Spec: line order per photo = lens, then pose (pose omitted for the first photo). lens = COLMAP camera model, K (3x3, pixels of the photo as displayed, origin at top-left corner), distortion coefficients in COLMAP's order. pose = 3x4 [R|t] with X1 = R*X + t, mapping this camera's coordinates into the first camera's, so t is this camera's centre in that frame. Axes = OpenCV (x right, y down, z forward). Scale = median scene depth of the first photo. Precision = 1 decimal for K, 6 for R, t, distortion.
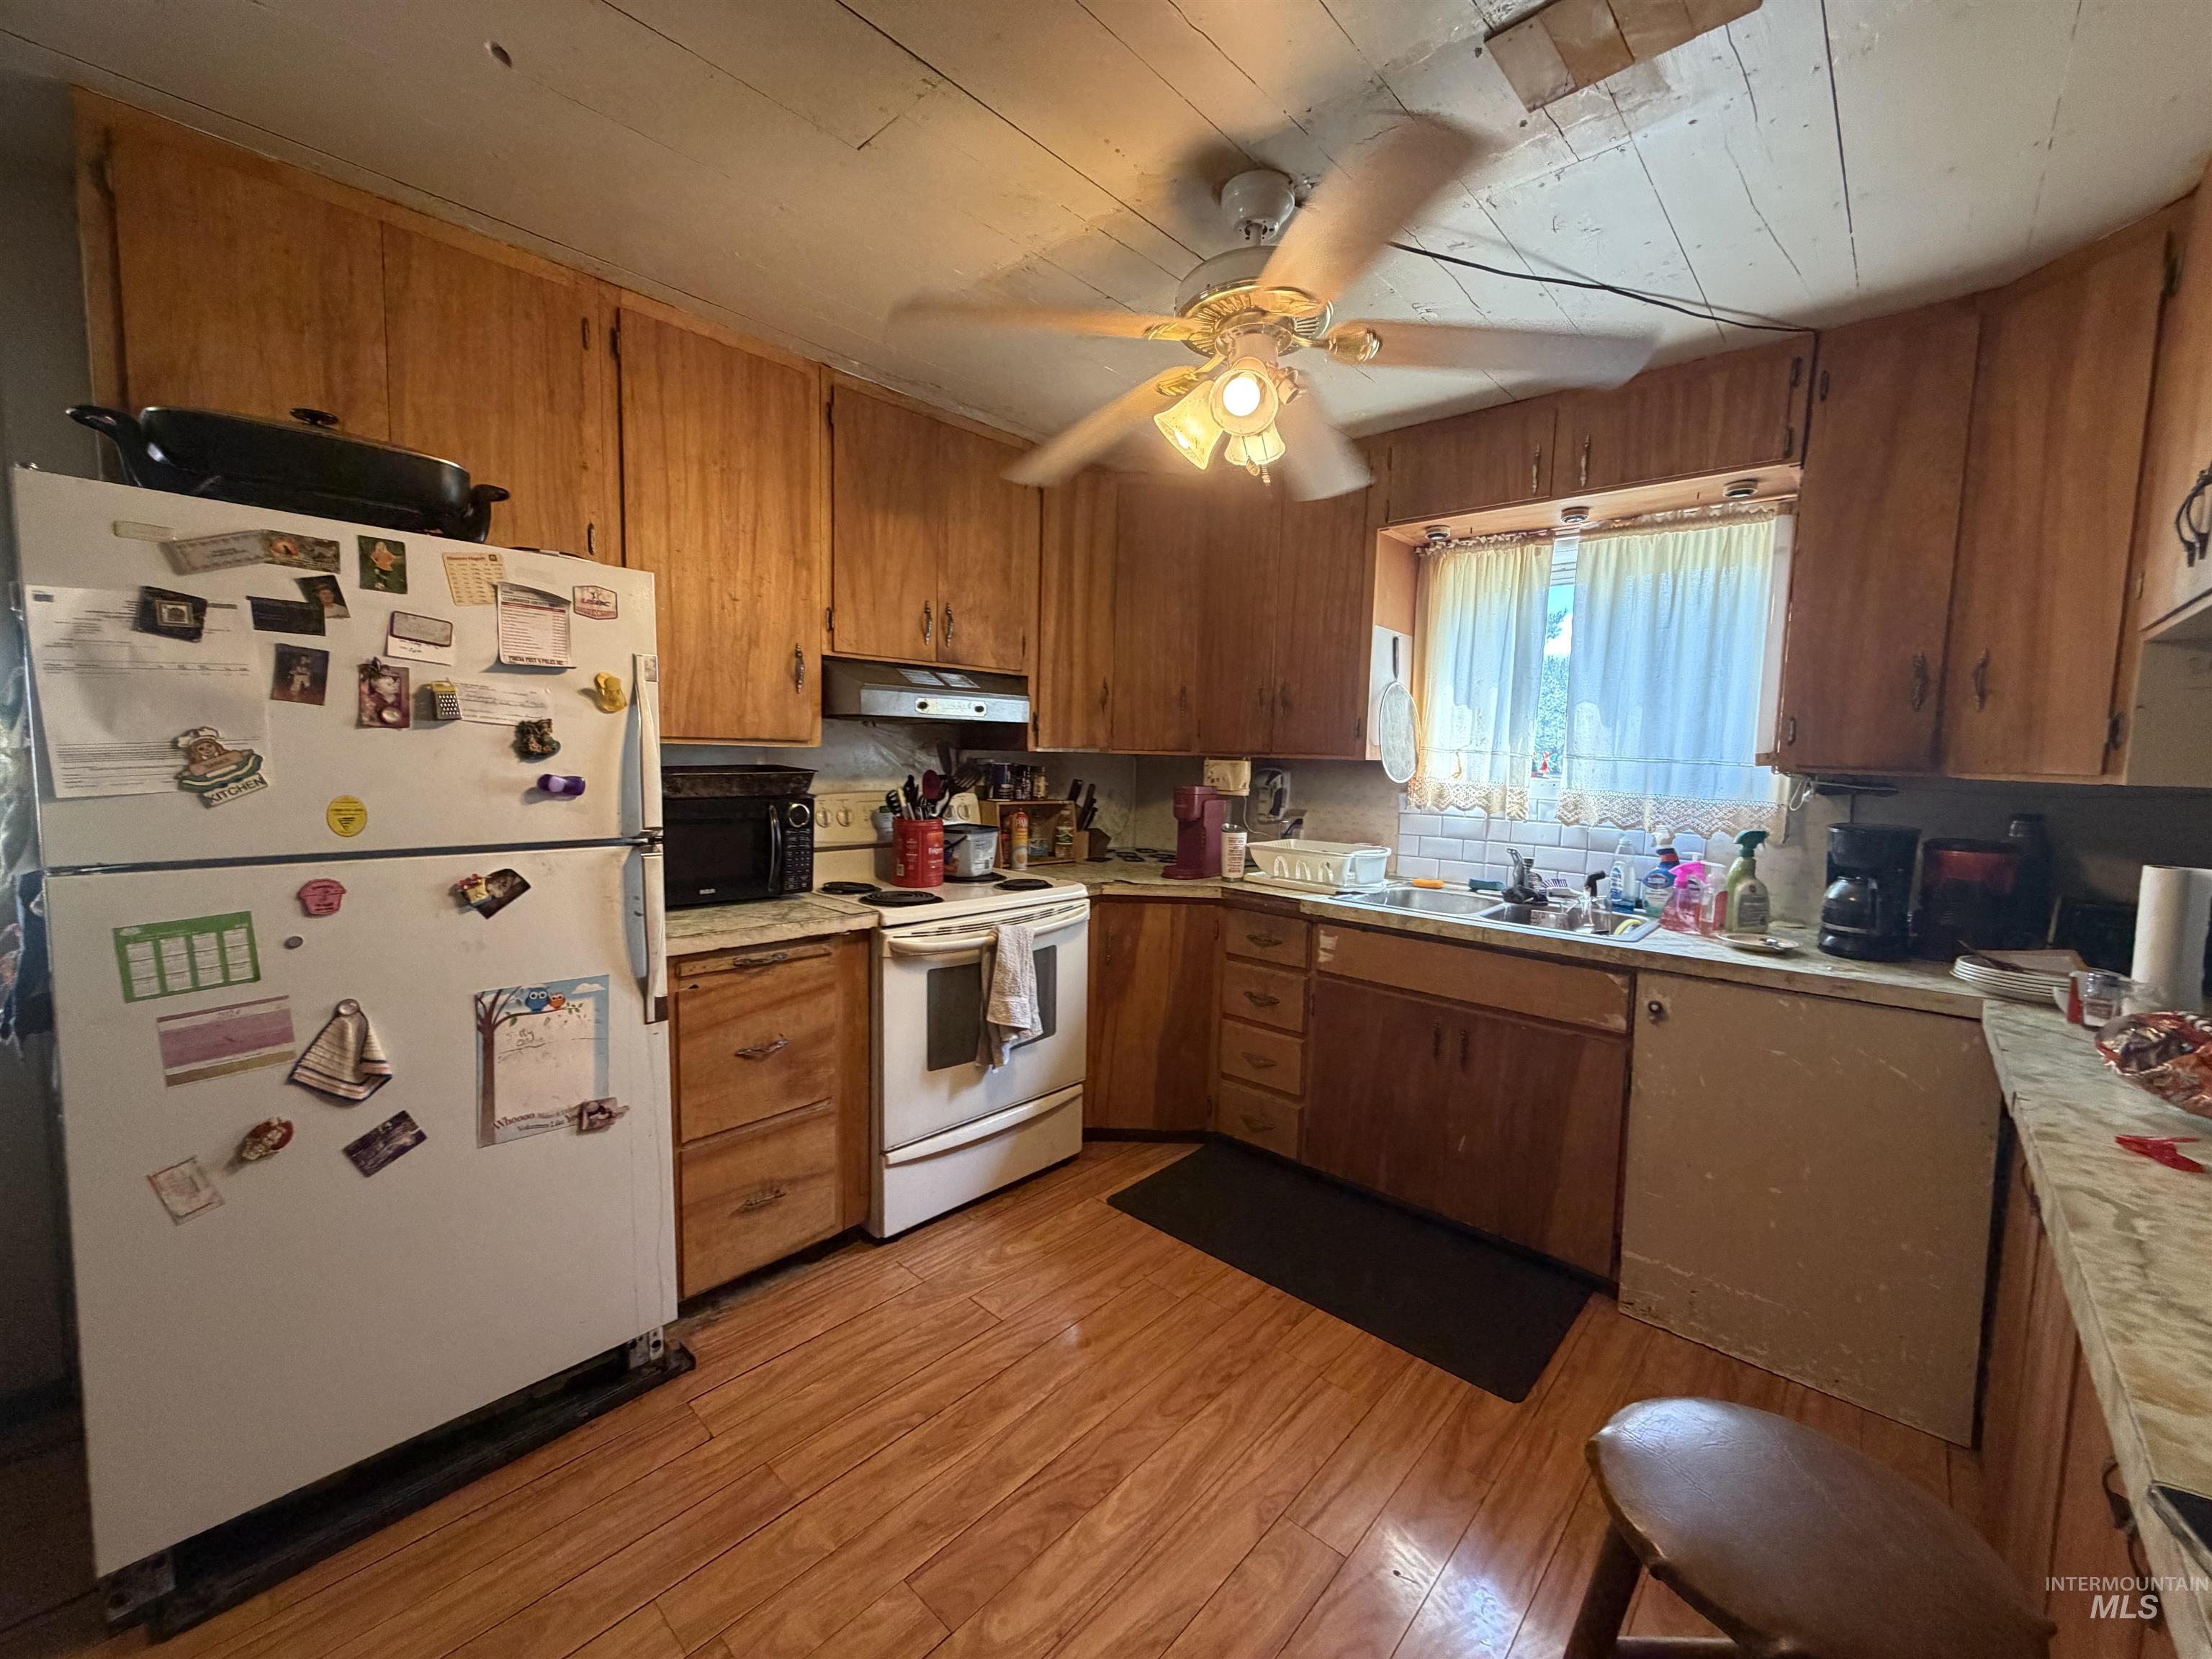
lens RADIAL K [[876.4, 0, 1106.5], [0, 876.4, 829.2], [0, 0, 1]] dist [0.000169, 0.000689]
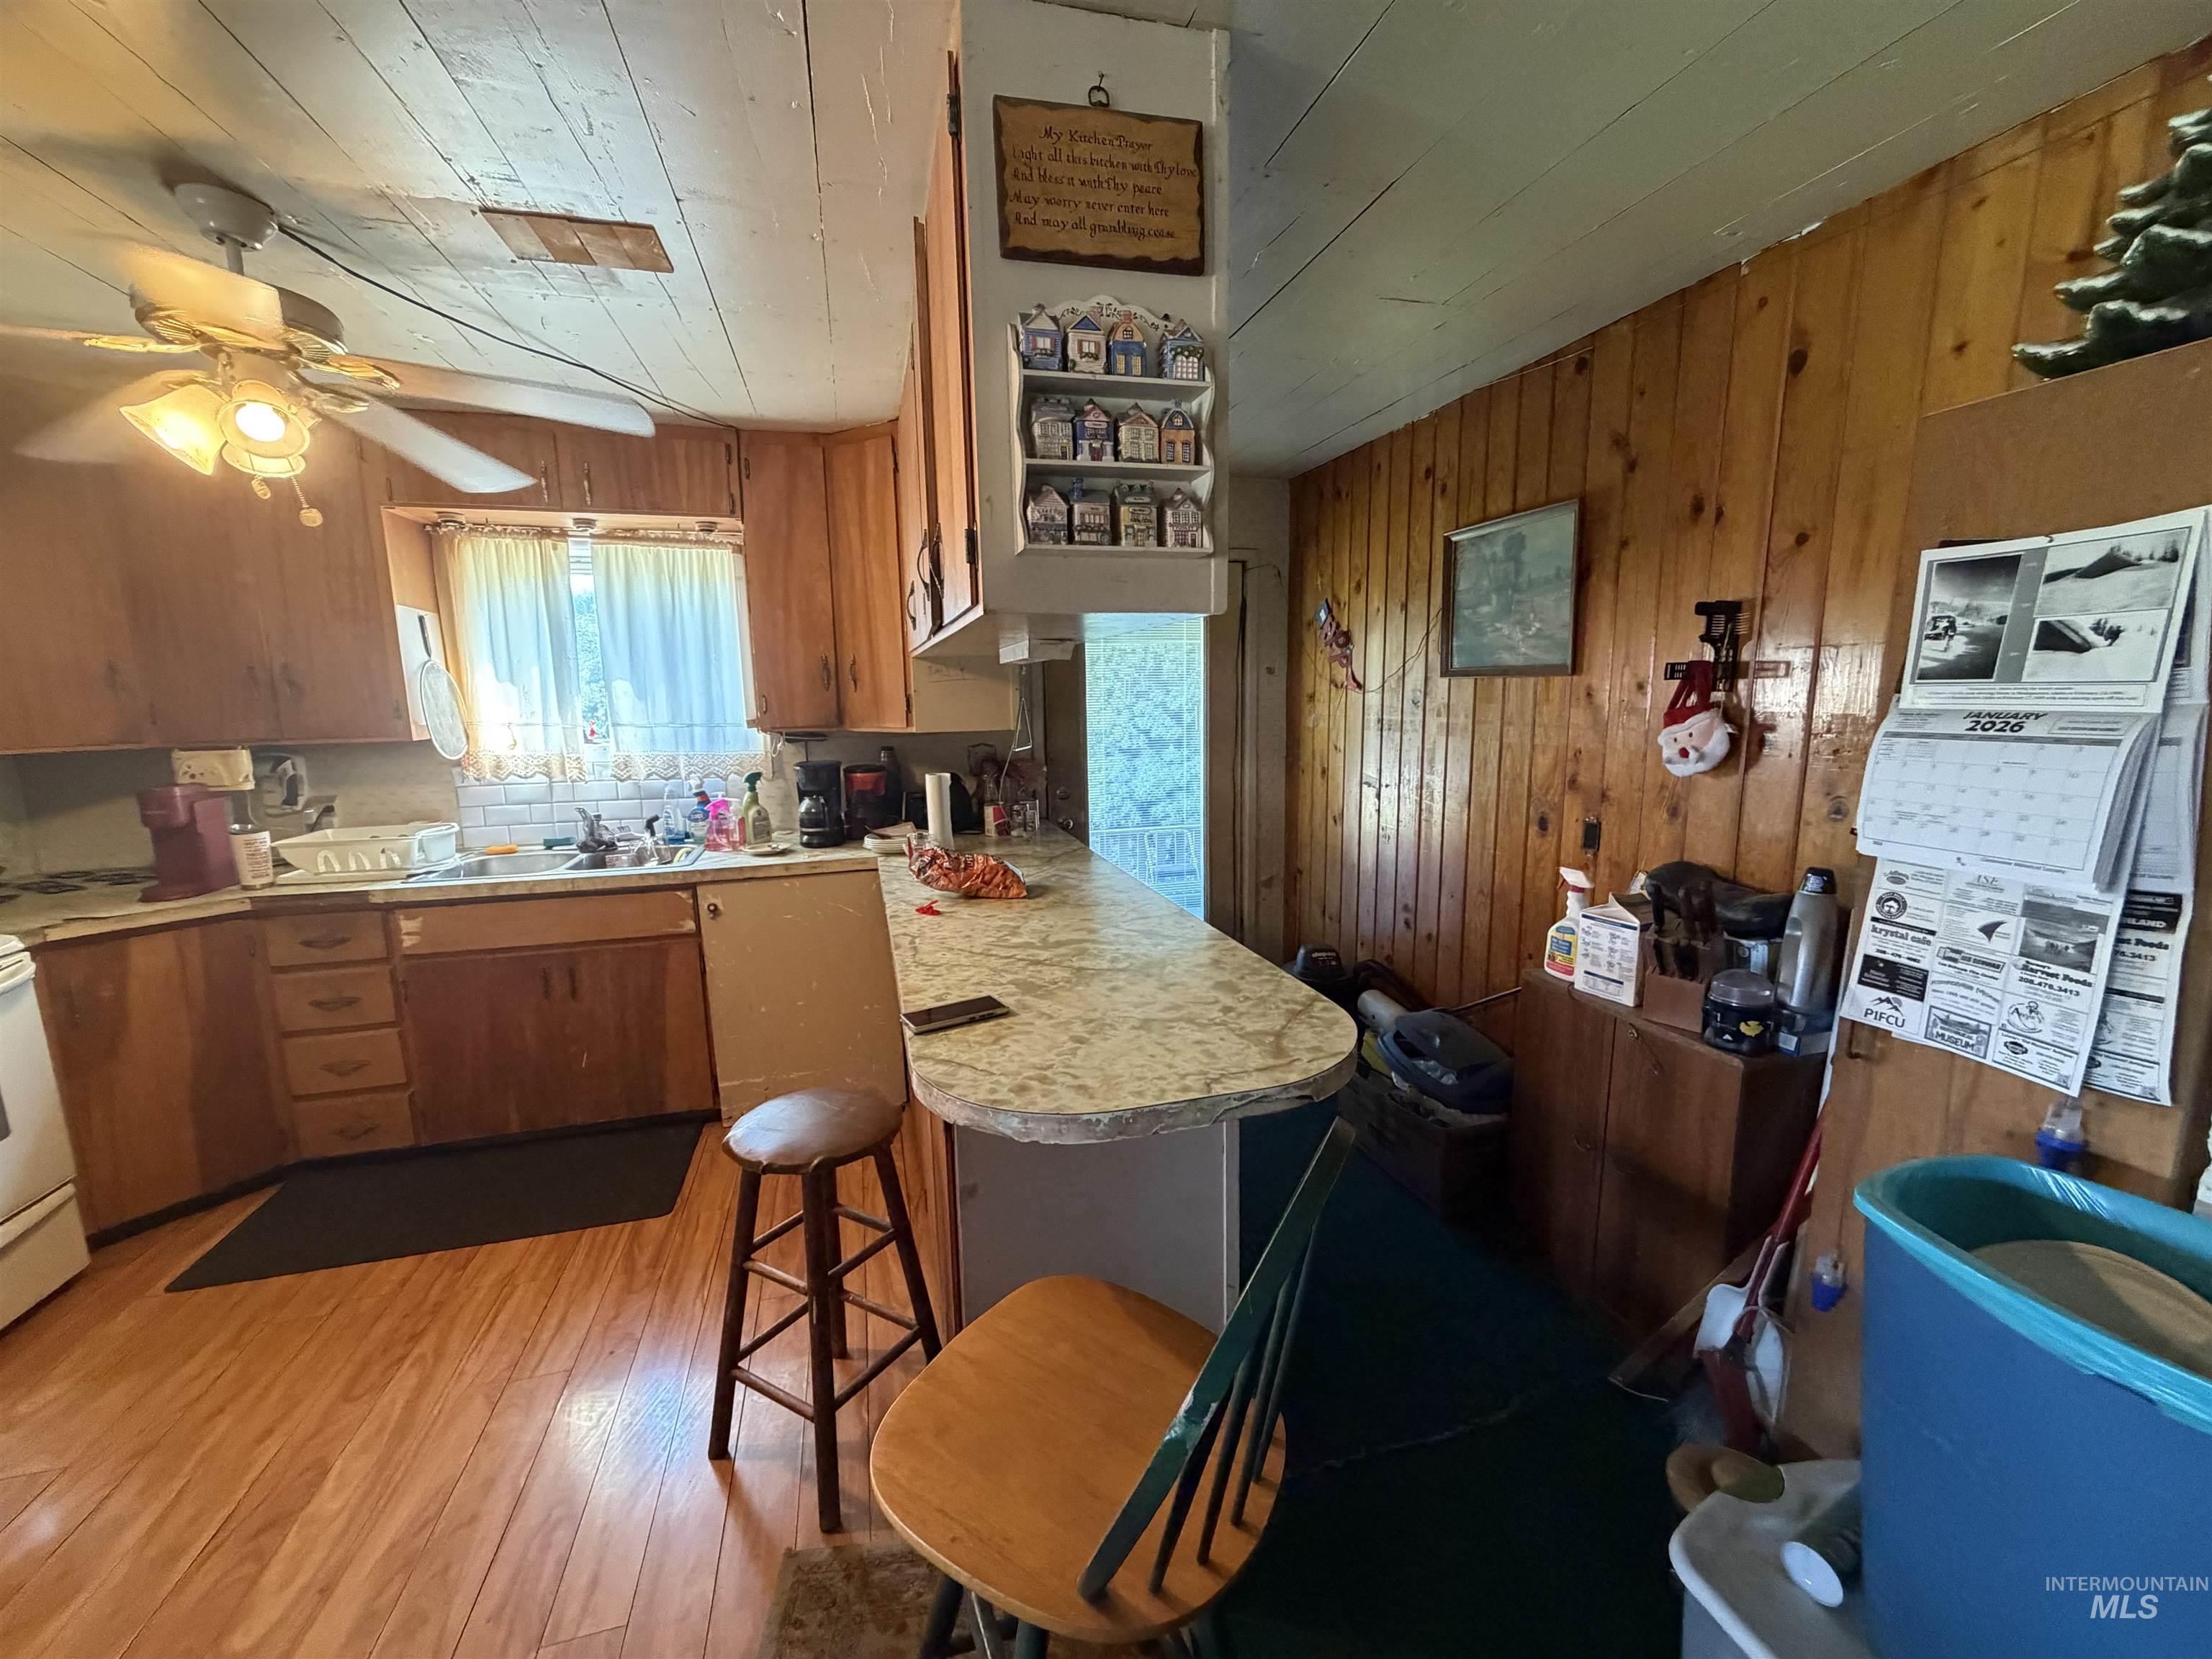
lens RADIAL K [[876.4, 0, 1089.5], [0, 876.4, 828.9], [0, 0, 1]] dist [0.000169, 0.000689]
pose [[0.537577, -0.165473, 0.826819, -0.167955], [0.104240, 0.986076, 0.129571, -0.035596], [-0.836747, 0.016533, 0.547340, -0.245221]]
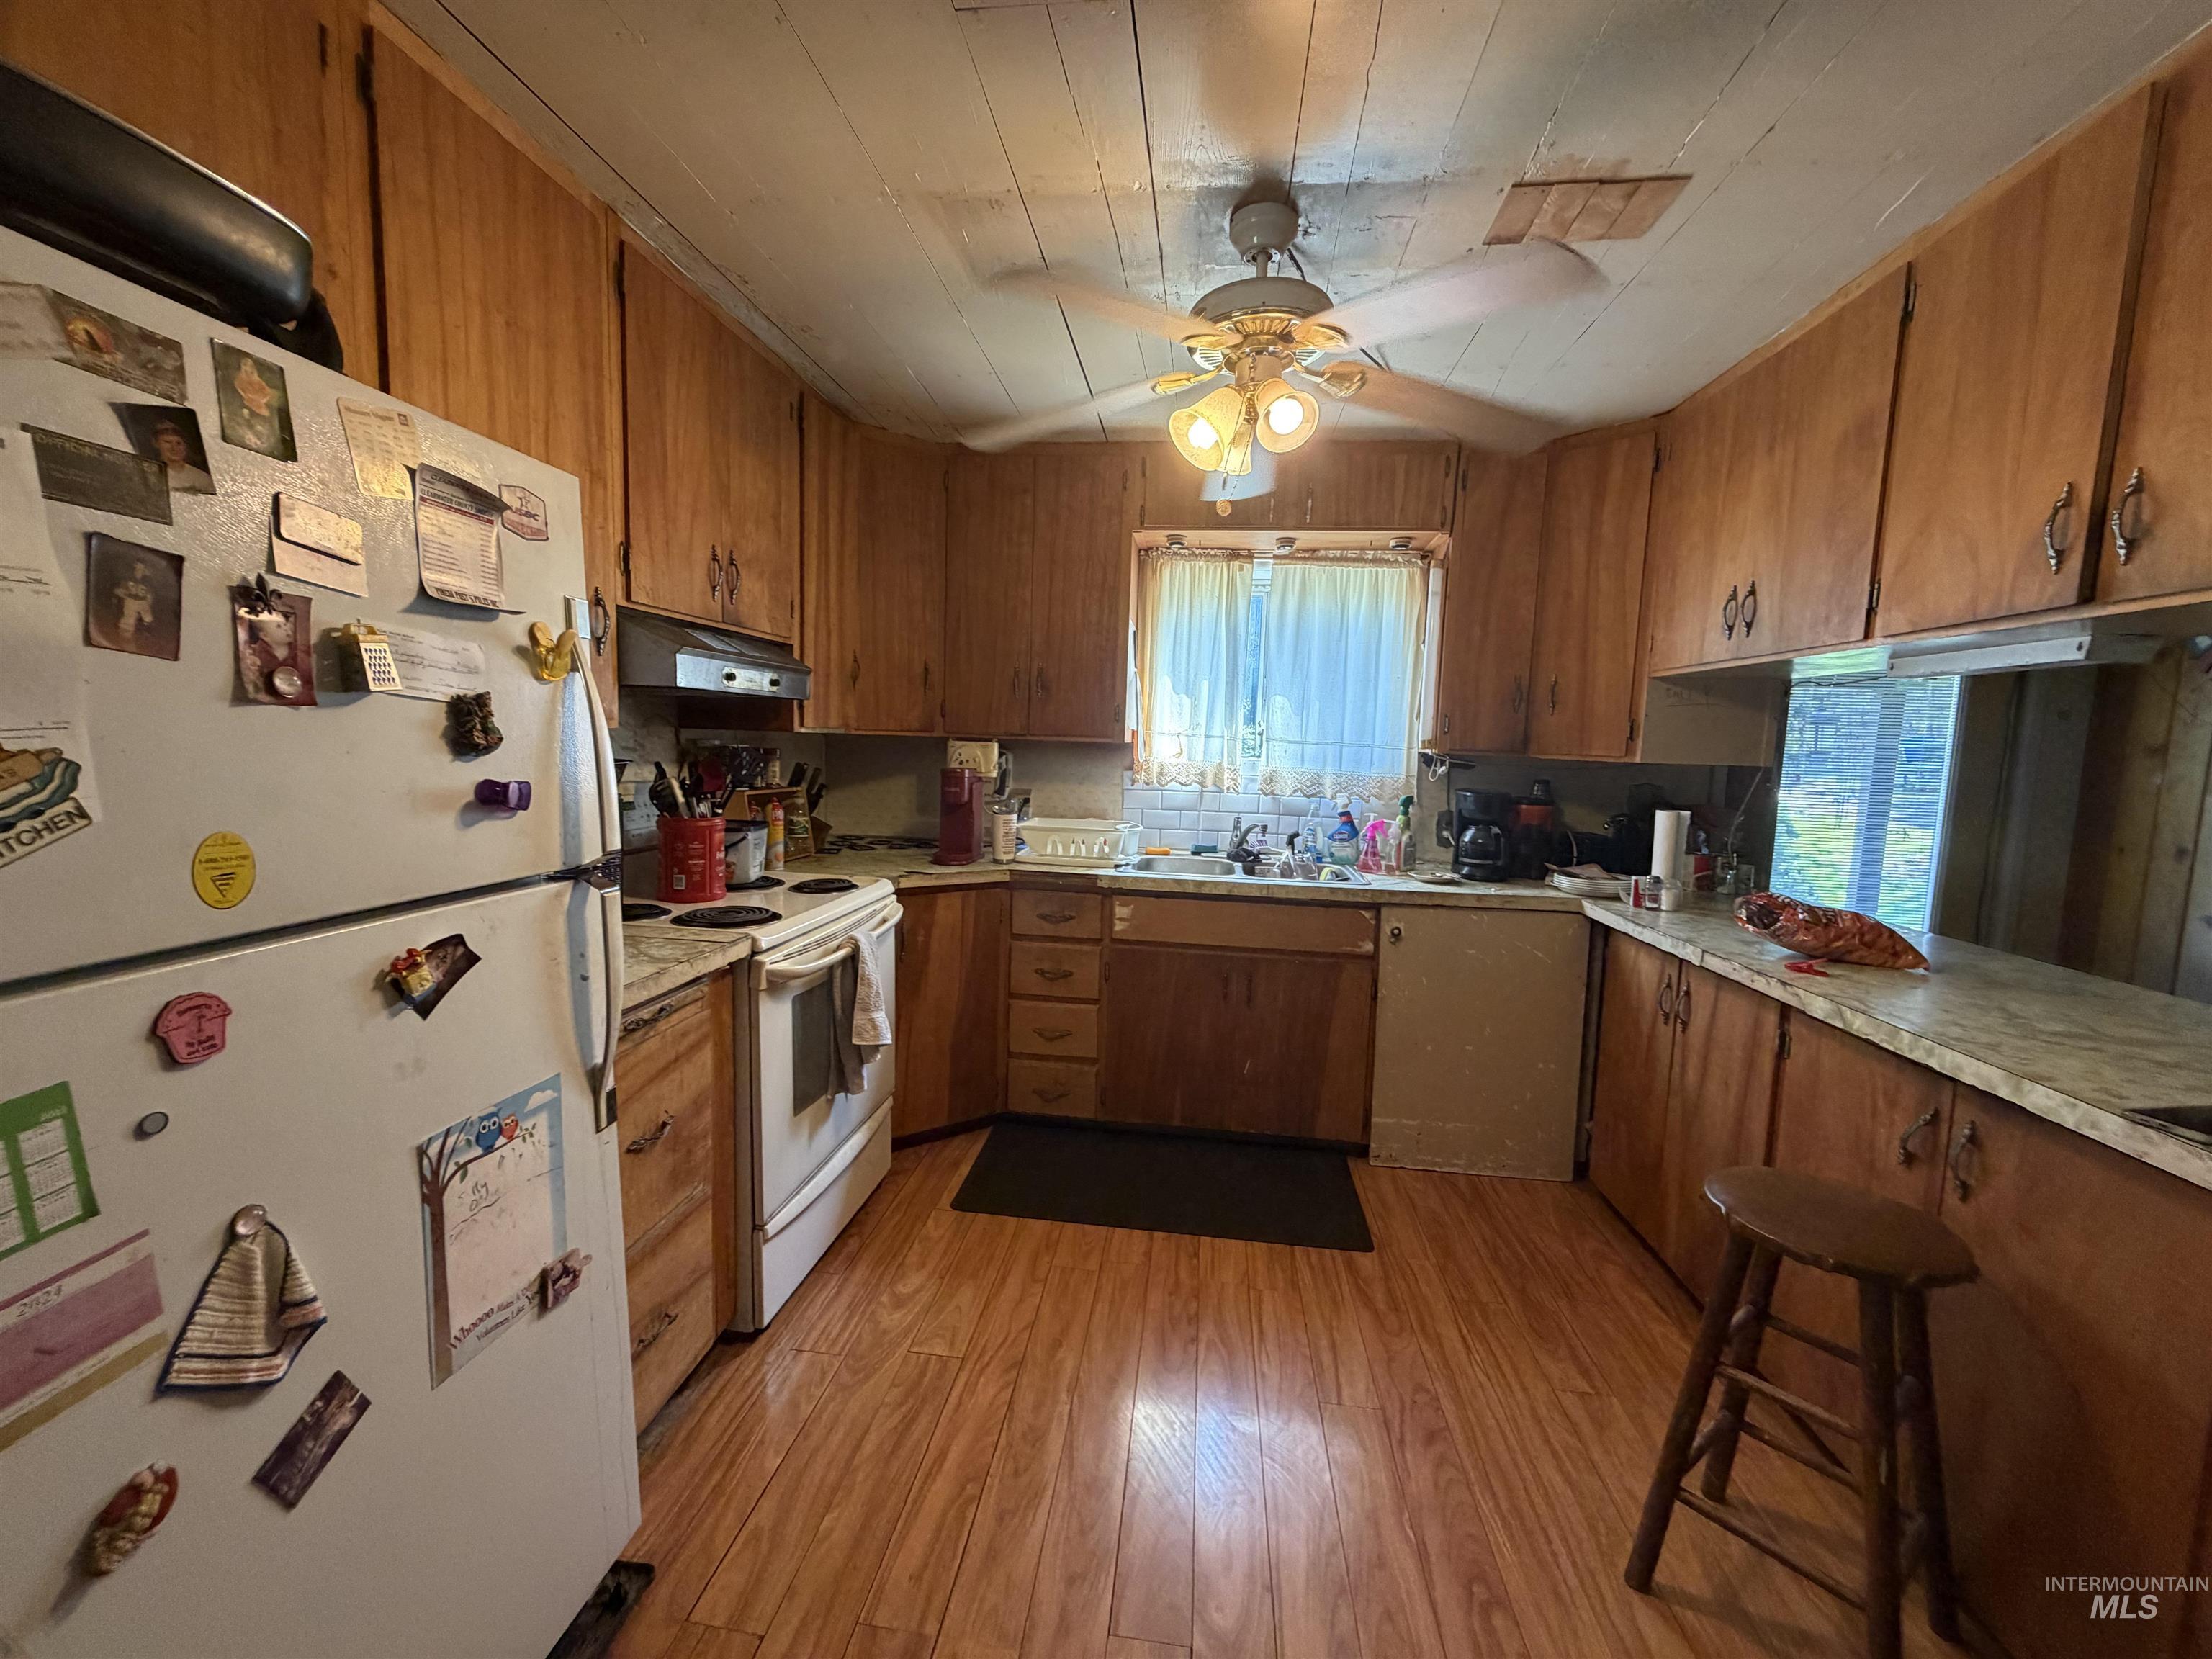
lens RADIAL K [[876.4, 0, 1085.3], [0, 876.4, 827.6], [0, 0, 1]] dist [0.000169, 0.000689]
pose [[0.818597, -0.056349, 0.571598, -0.464532], [0.038737, 0.998326, 0.042939, -0.027311], [-0.573061, -0.013008, 0.819410, 0.164425]]
